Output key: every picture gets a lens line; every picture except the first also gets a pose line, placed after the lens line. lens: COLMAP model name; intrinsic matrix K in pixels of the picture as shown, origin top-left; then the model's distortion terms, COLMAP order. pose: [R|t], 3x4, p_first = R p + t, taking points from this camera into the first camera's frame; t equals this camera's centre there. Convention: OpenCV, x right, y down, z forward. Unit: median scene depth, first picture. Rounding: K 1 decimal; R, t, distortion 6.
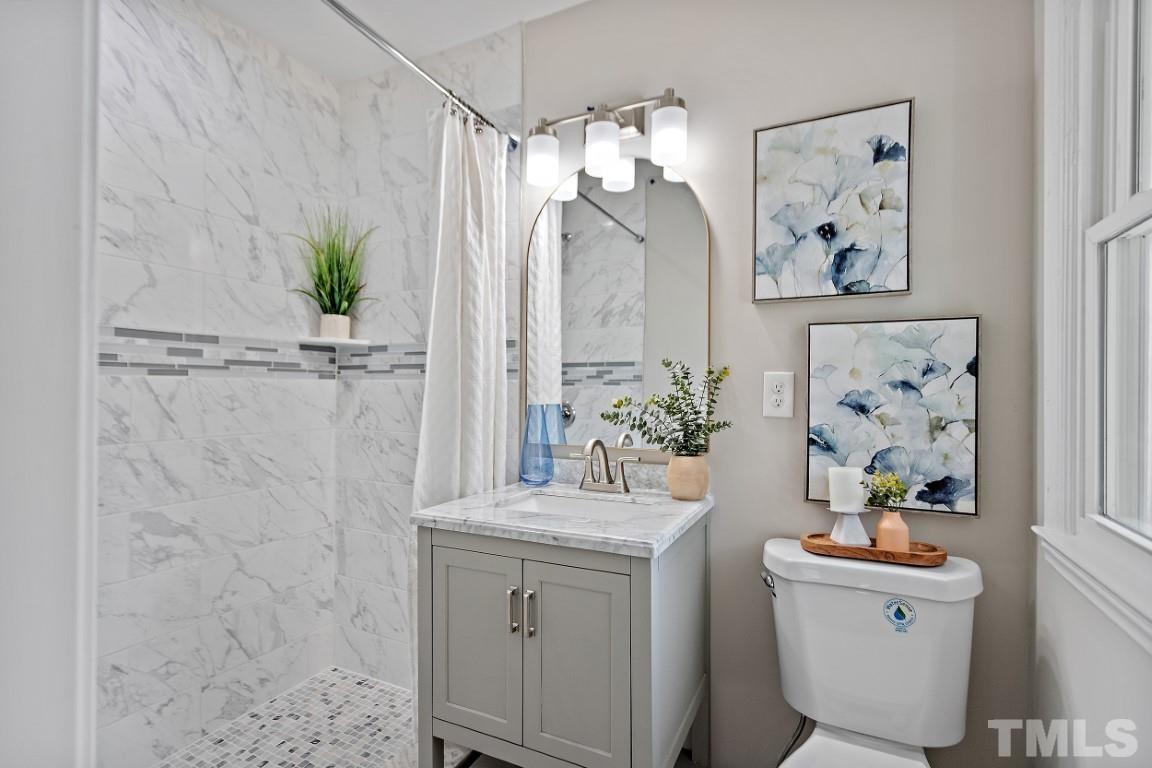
lens RADIAL K [[544.3, 0, 582.4], [0, 544.3, 387.7], [0, 0, 1]] dist [-0.001292, 0.004395]
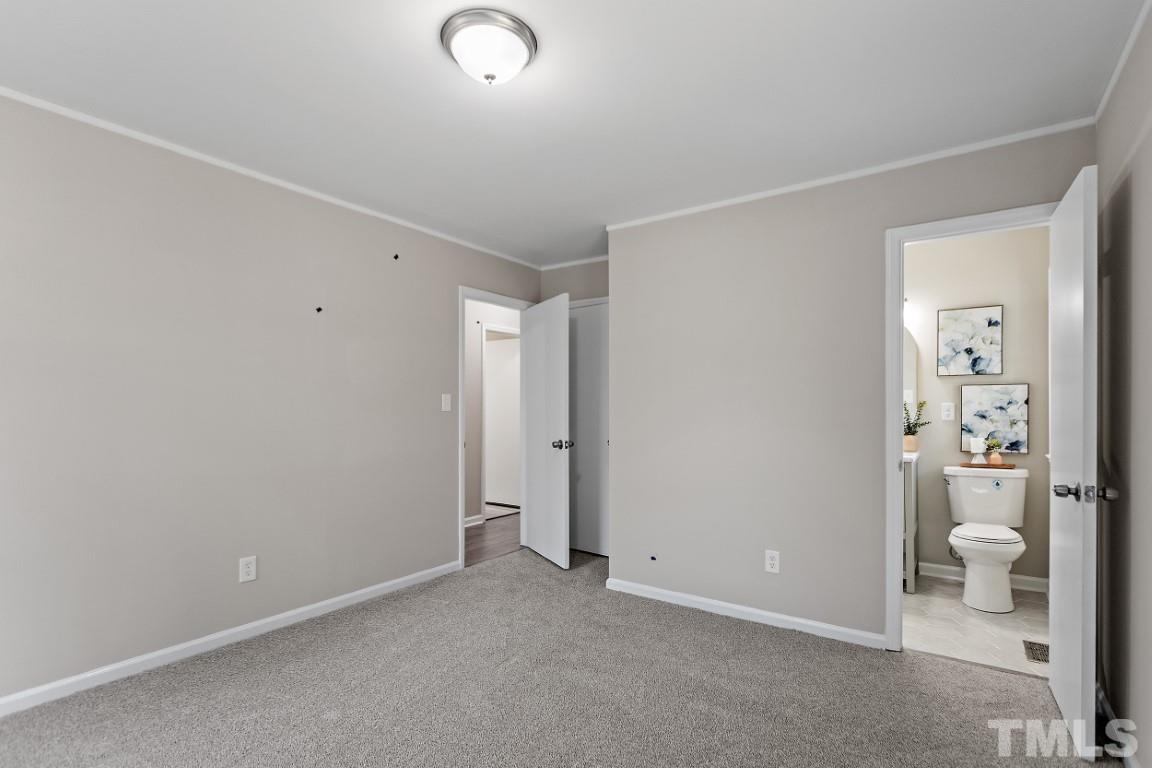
lens RADIAL K [[544.3, 0, 584.4], [0, 544.3, 408.5], [0, 0, 1]] dist [-0.001292, 0.004395]
pose [[0.988443, -0.006954, -0.151435, -0.982812], [0.007676, 0.999962, 0.004185, -0.027854], [0.151400, -0.005299, 0.988458, -1.872169]]
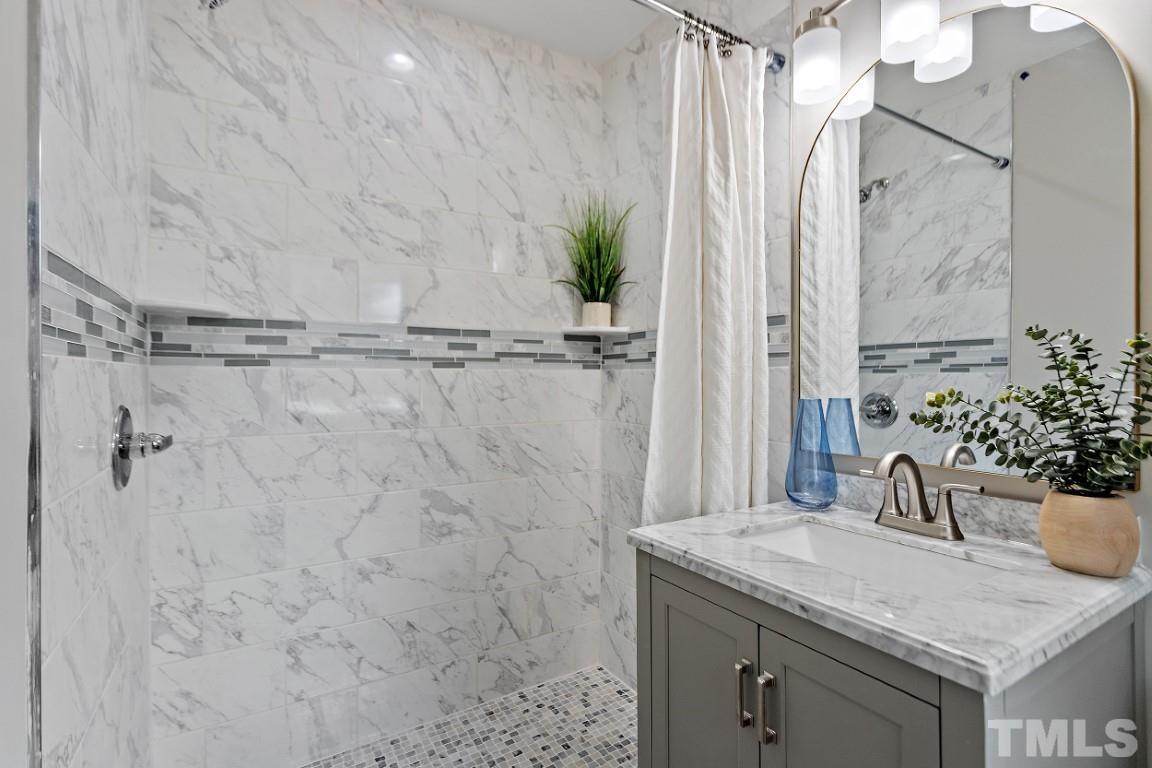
lens RADIAL K [[544.3, 0, 574.5], [0, 544.3, 376.7], [0, 0, 1]] dist [-0.001292, 0.004395]
pose [[0.835840, -0.007909, -0.548916, 0.062223], [0.007897, 0.999966, -0.002384, -0.000208], [0.548917, -0.002342, 0.835874, 0.236214]]
